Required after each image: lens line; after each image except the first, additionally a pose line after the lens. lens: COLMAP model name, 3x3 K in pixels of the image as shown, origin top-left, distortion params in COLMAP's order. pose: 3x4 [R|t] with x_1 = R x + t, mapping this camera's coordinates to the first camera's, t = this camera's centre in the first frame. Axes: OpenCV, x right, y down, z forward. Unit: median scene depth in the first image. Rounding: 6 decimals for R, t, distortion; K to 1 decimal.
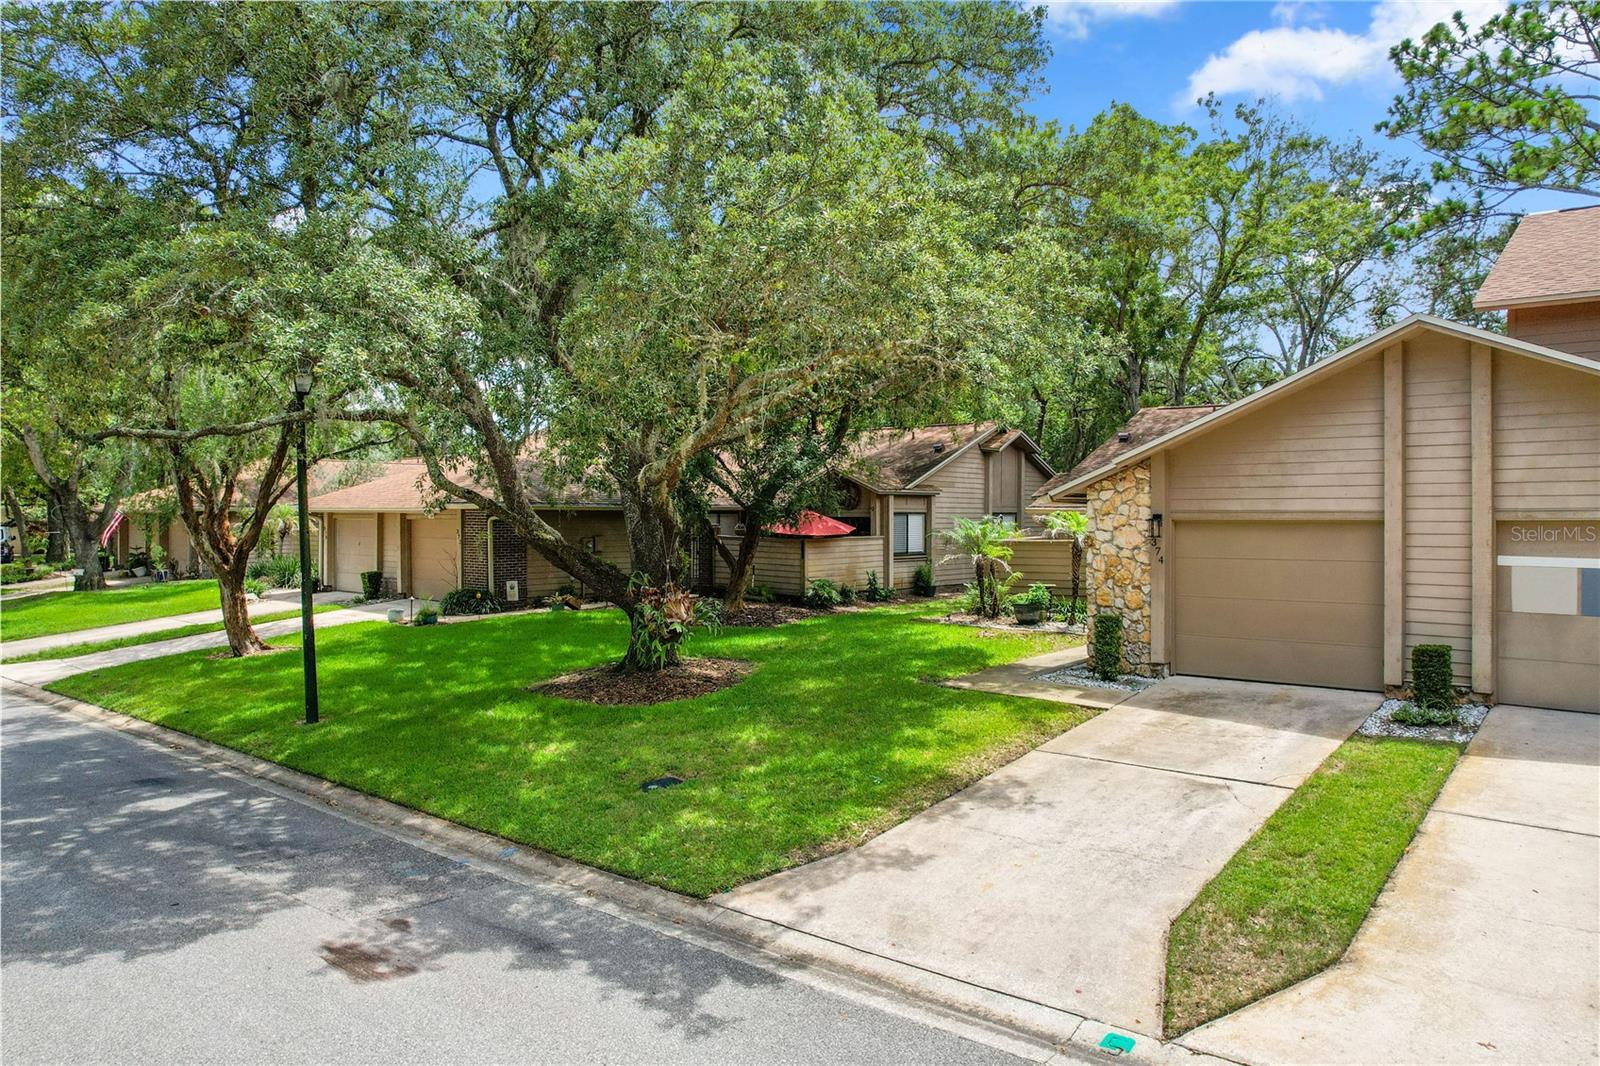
lens RADIAL K [[1083.8, 0, 801.2], [0, 1083.8, 512.4], [0, 0, 1]] dist [-0.130014, 0.137260]
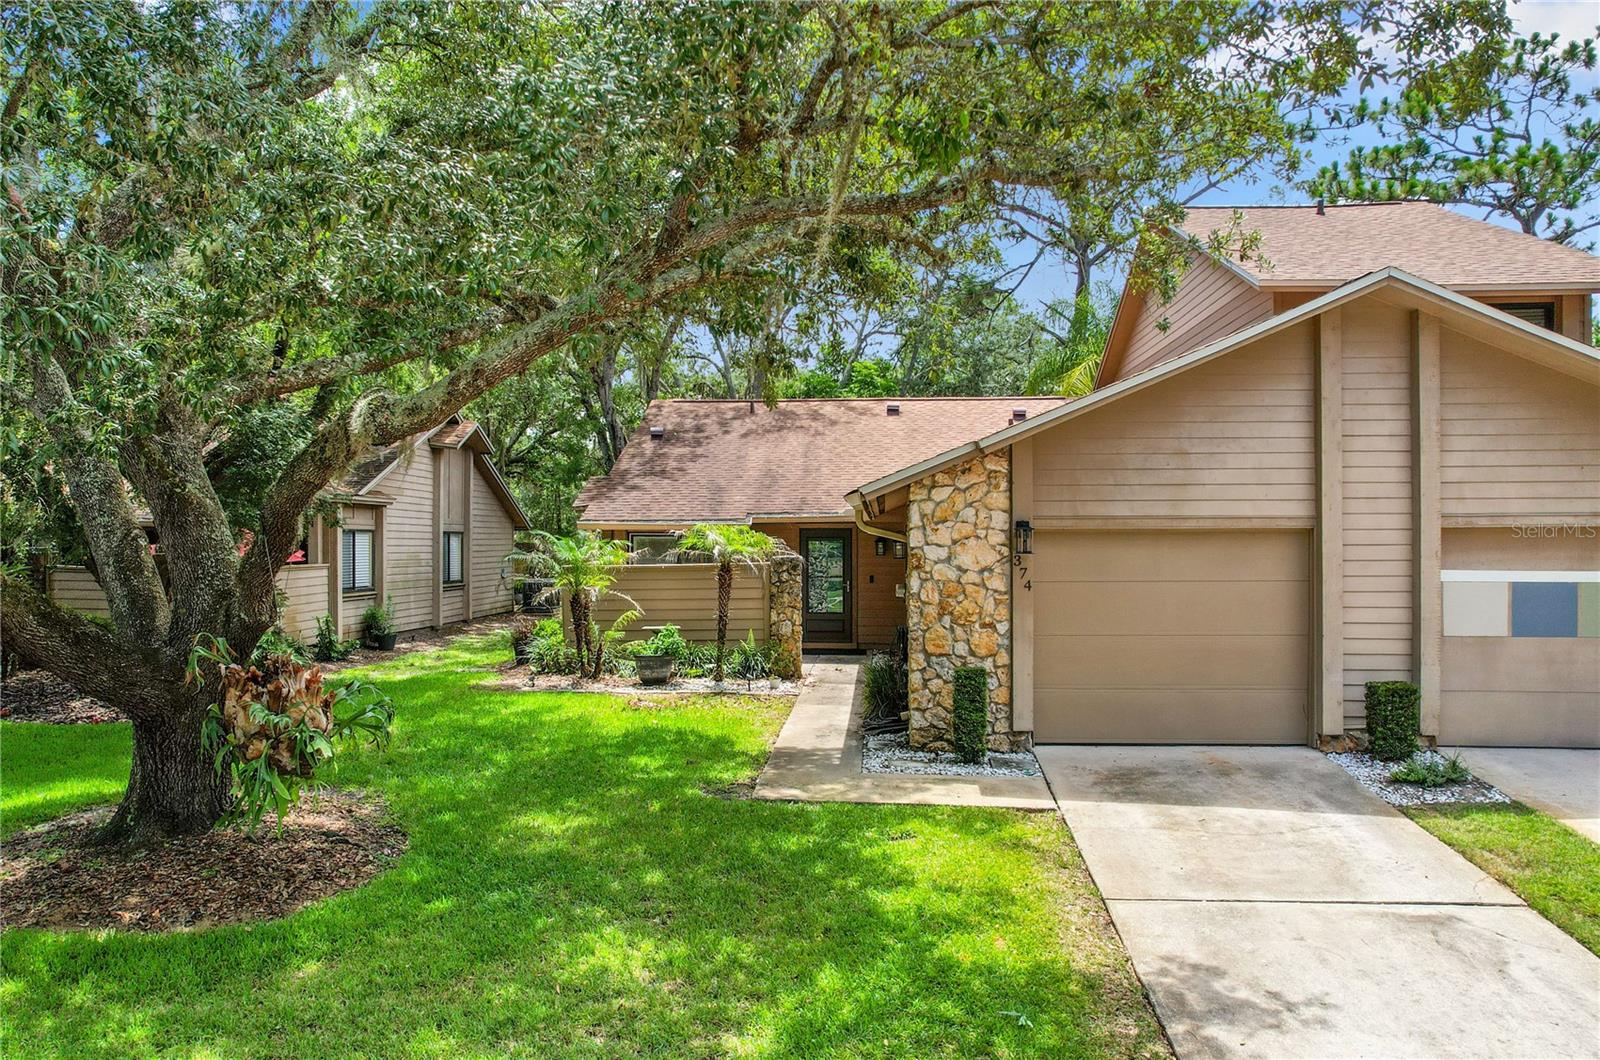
lens RADIAL K [[1232.3, 0, 800.0], [0, 1232.3, 530.0], [0, 0, 1]] dist [-0.057001, 0.002291]
pose [[0.816110, 0.003050, 0.577889, -0.266982], [0.001233, 0.999975, -0.007019, 0.013461], [-0.577896, 0.006441, 0.816085, 0.434080]]
